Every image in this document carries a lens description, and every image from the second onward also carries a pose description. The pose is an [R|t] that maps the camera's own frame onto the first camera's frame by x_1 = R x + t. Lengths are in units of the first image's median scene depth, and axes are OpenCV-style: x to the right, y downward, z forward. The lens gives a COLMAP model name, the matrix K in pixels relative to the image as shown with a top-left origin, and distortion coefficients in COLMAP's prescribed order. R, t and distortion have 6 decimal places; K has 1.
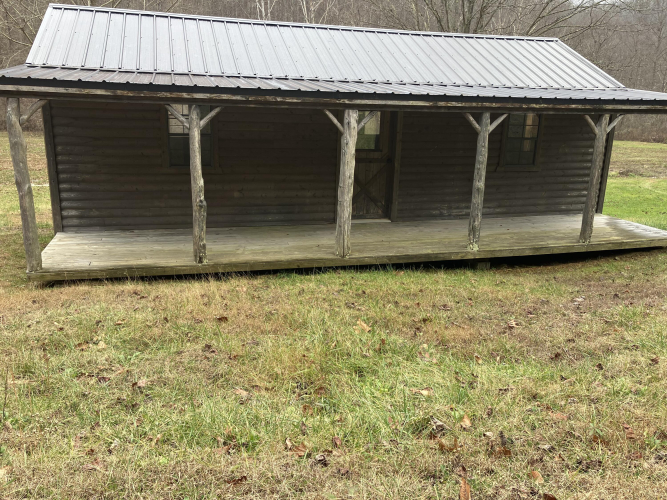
lens RADIAL K [[544.2, 0, 331.8], [0, 544.2, 249.0], [0, 0, 1]] dist [0.035835, -0.040148]
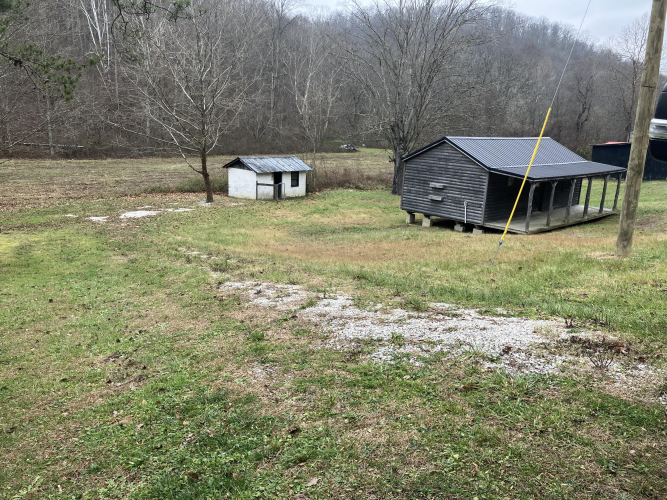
lens RADIAL K [[544.2, 0, 332.2], [0, 544.2, 244.1], [0, 0, 1]] dist [0.035835, -0.040148]
pose [[0.879218, -0.092867, 0.467282, -2.584318], [0.096404, 0.995207, 0.016398, -0.045781], [-0.466565, 0.030630, 0.883956, -1.155076]]
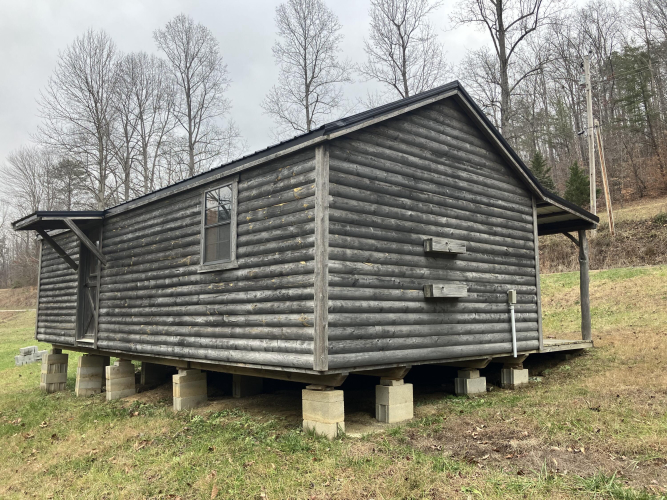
lens RADIAL K [[544.2, 0, 327.4], [0, 544.2, 244.3], [0, 0, 1]] dist [0.035835, -0.040148]
pose [[-0.440610, 0.090543, 0.893121, -1.280621], [0.224502, 0.974400, 0.011972, -0.319573], [-0.869173, 0.205782, -0.449657, 1.802952]]
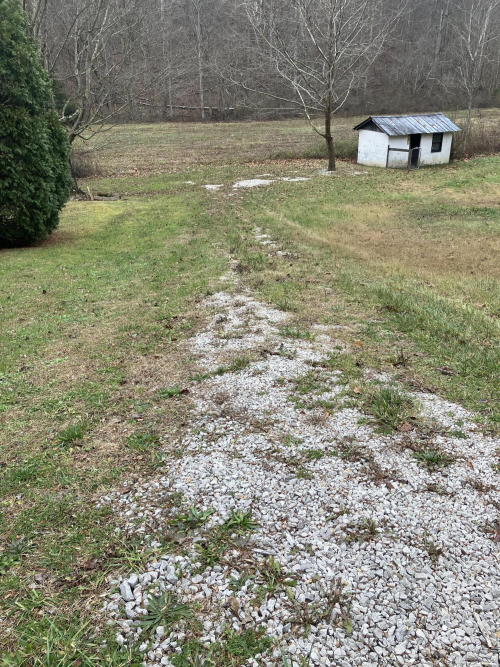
lens RADIAL K [[544.2, 0, 255.0], [0, 544.2, 328.9], [0, 0, 1]] dist [0.035835, -0.040148]
pose [[0.996048, -0.062460, 0.063140, -2.239704], [0.048969, 0.979325, 0.196279, -0.081842], [-0.074094, -0.192412, 0.978513, -0.902714]]
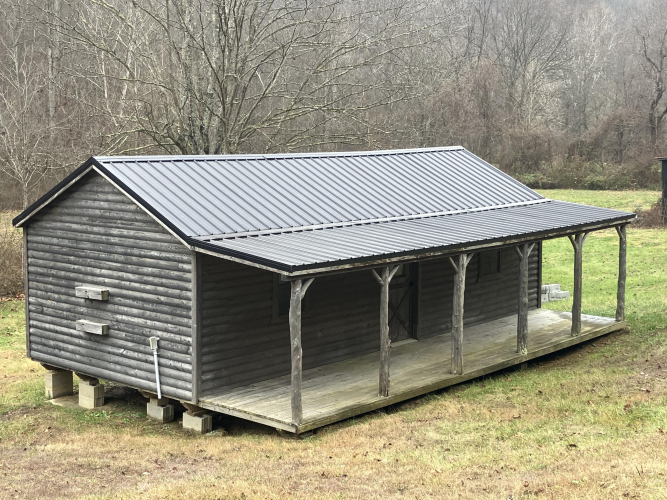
lens RADIAL K [[1007.5, 0, 332.5], [0, 1007.5, 227.0], [0, 0, 1]] dist [0.079115, 0.000000]
pose [[0.840124, -0.078080, 0.536745, -1.277517], [0.158575, 0.981705, -0.105397, -0.105011], [-0.518696, 0.173661, 0.837136, -0.701894]]
